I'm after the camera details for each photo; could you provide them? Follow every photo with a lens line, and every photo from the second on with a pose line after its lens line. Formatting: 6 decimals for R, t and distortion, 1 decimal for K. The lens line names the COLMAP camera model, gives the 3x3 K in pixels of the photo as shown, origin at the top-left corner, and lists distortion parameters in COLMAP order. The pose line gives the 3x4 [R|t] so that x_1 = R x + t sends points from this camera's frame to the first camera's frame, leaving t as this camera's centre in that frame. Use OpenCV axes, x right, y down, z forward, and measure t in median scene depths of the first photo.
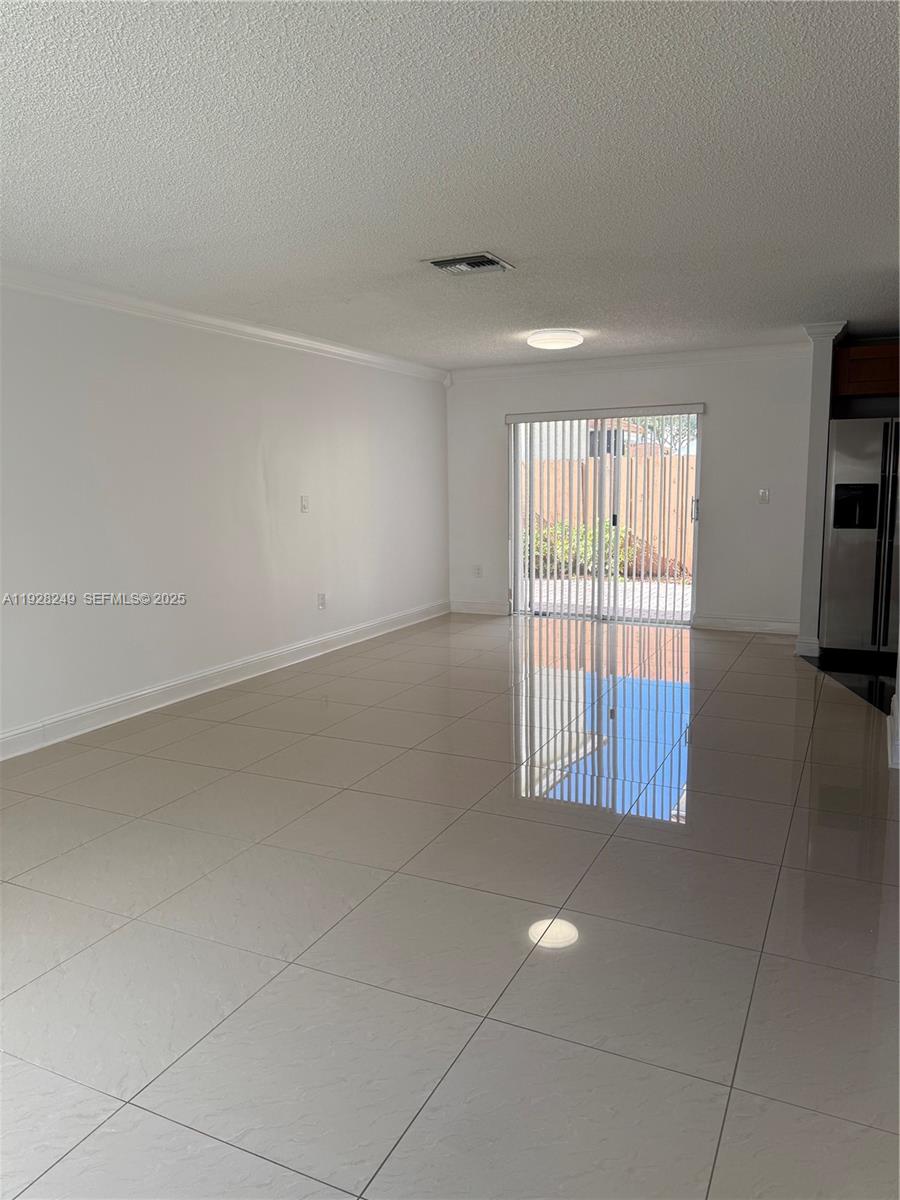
lens RADIAL K [[843.2, 0, 450.0], [0, 843.2, 600.0], [0, 0, 1]] dist [0.200903, -0.407217]
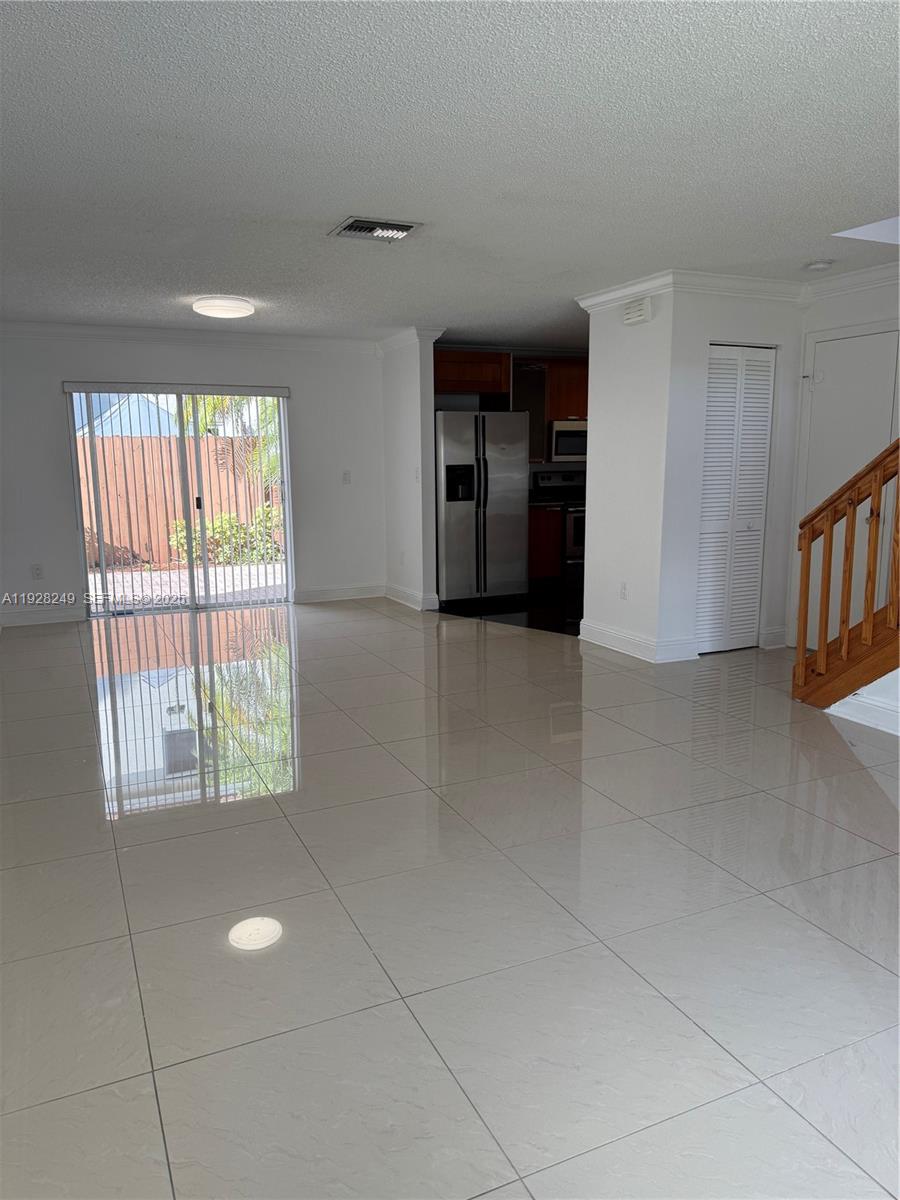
lens RADIAL K [[843.2, 0, 450.0], [0, 843.2, 600.0], [0, 0, 1]] dist [0.200903, -0.407217]
pose [[0.646132, -0.126046, 0.752746, -0.465089], [0.112511, 0.991224, 0.069404, -0.027555], [-0.754888, 0.039848, 0.654643, 0.215377]]
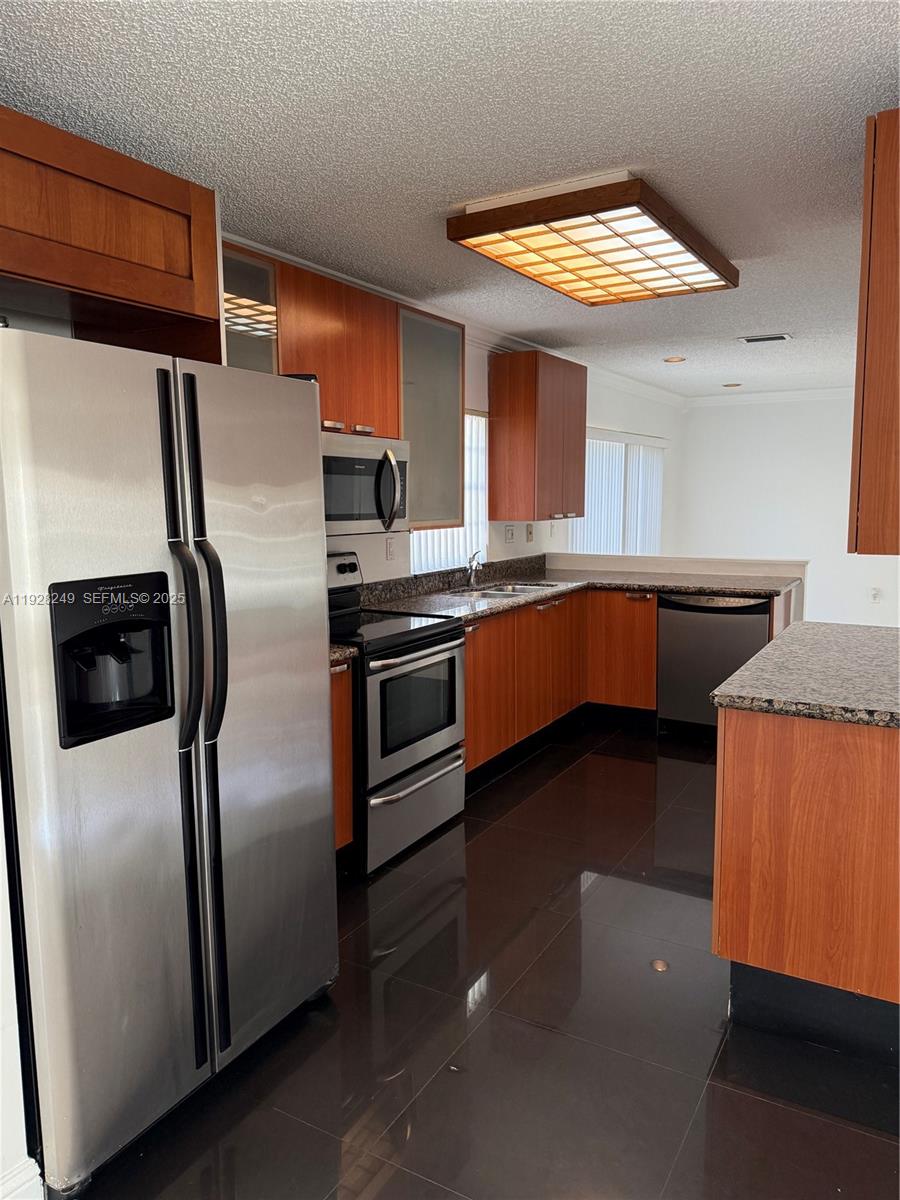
lens RADIAL K [[843.2, 0, 450.0], [0, 843.2, 600.0], [0, 0, 1]] dist [0.200903, -0.407217]
pose [[0.104772, -0.116401, 0.987661, 0.199834], [0.147054, 0.984023, 0.100372, -0.135463], [-0.983564, 0.134724, 0.120216, 0.834163]]
